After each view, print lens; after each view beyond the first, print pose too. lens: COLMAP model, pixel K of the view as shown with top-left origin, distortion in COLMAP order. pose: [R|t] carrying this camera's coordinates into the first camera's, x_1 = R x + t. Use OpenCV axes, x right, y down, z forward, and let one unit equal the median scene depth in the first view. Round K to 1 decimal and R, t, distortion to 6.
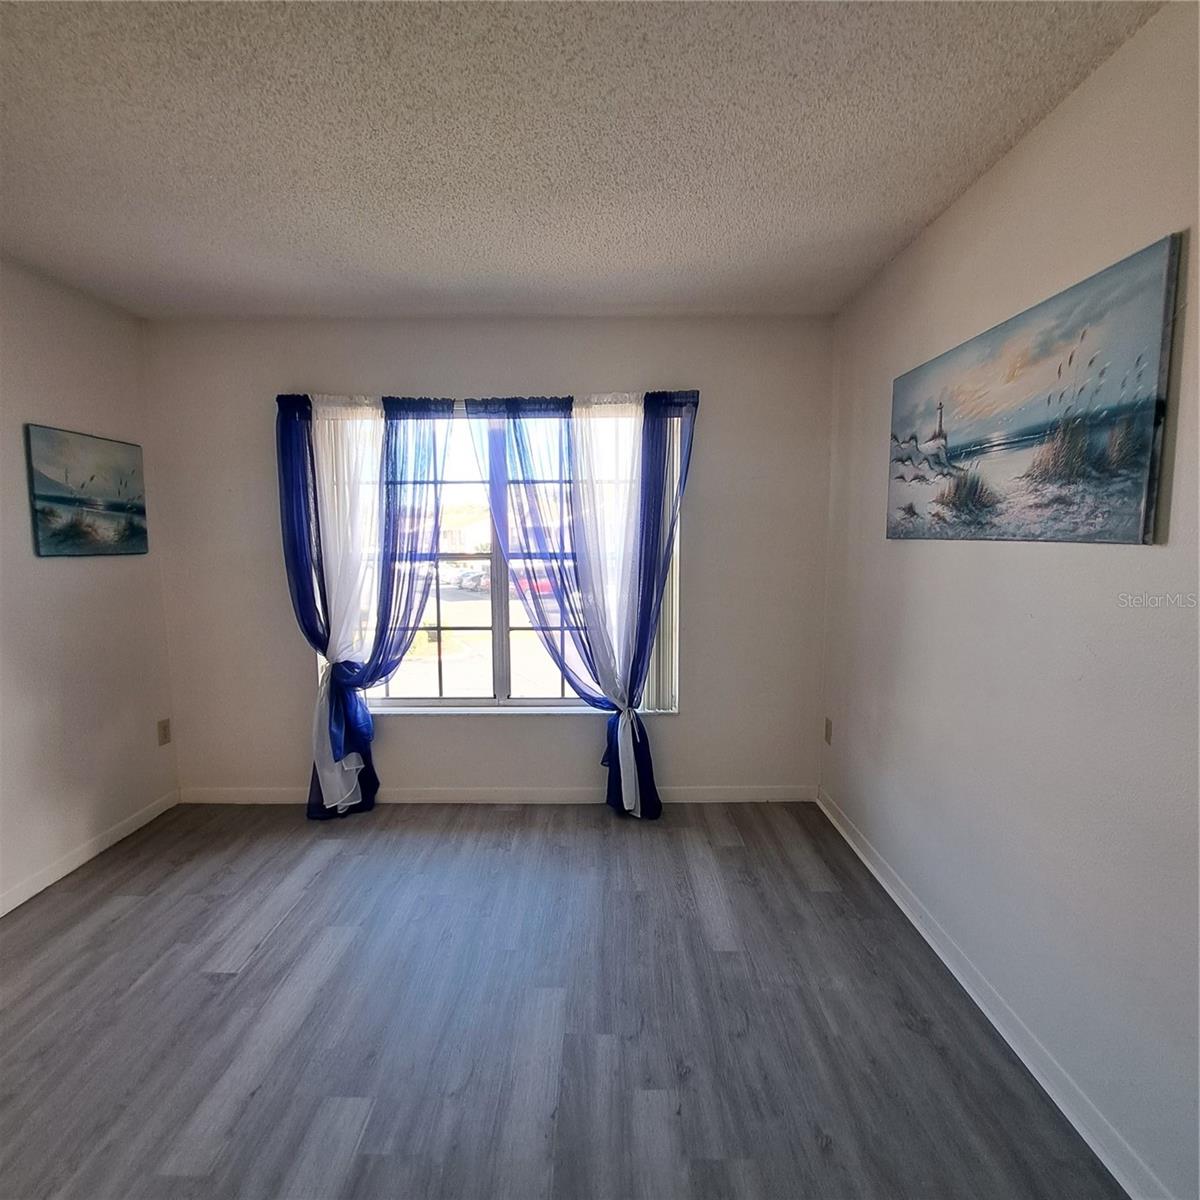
lens RADIAL K [[632.4, 0, 599.7], [0, 632.4, 599.9], [0, 0, 1]] dist [-0.004589, -0.006308]
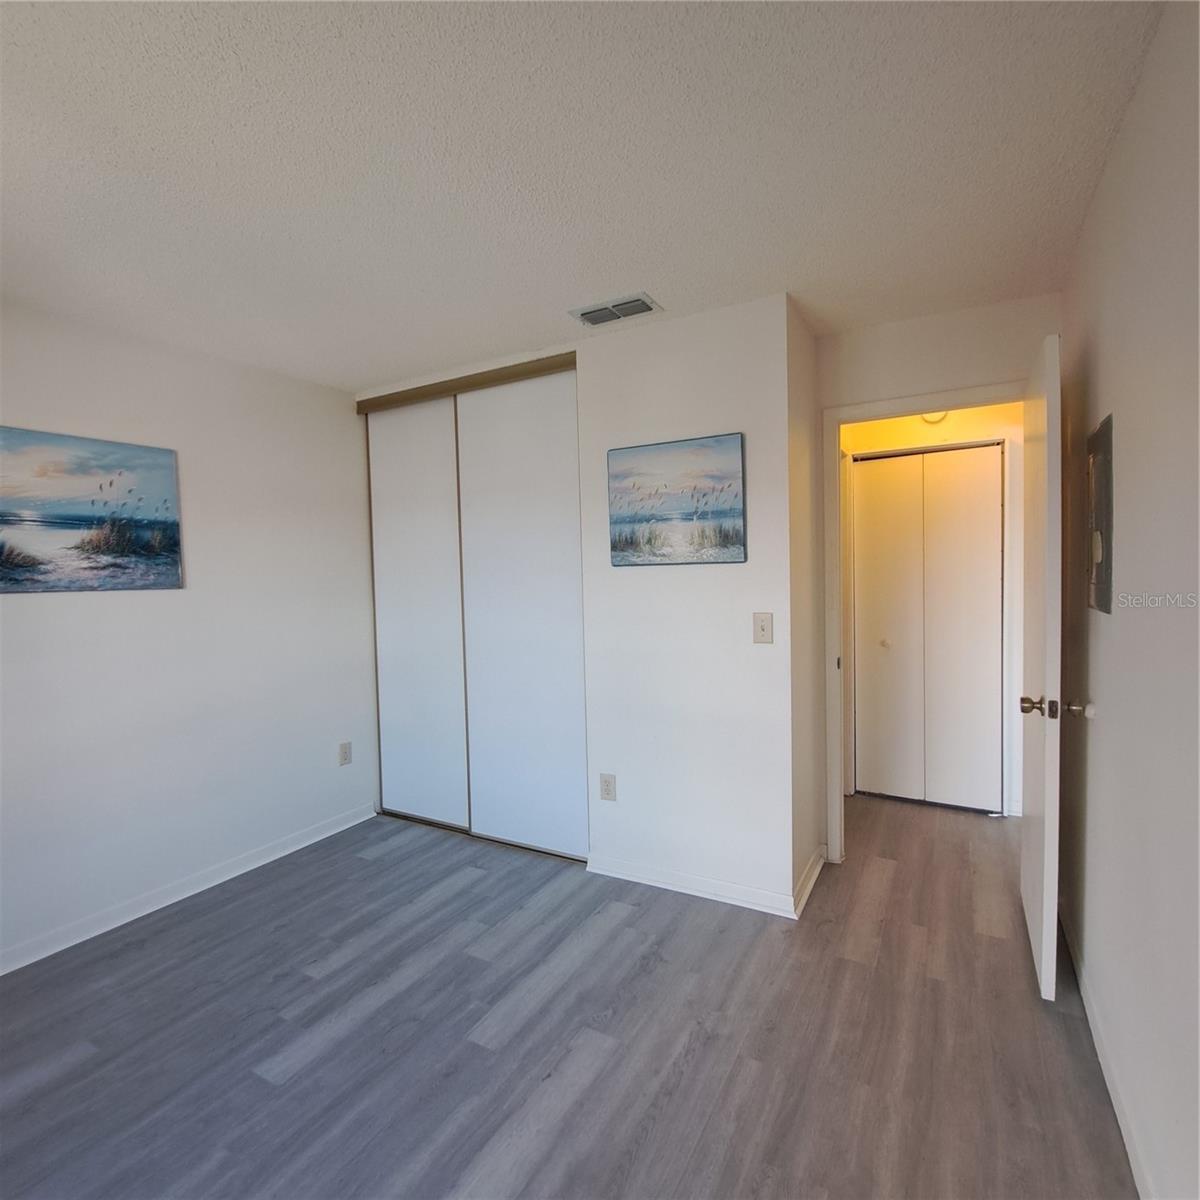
lens RADIAL K [[632.4, 0, 599.7], [0, 632.4, 601.2], [0, 0, 1]] dist [-0.004589, -0.006308]
pose [[-0.869008, 0.007185, 0.494746, -1.187772], [0.083142, 0.987798, 0.131691, -0.173758], [-0.487763, 0.155575, -0.859001, 1.780758]]
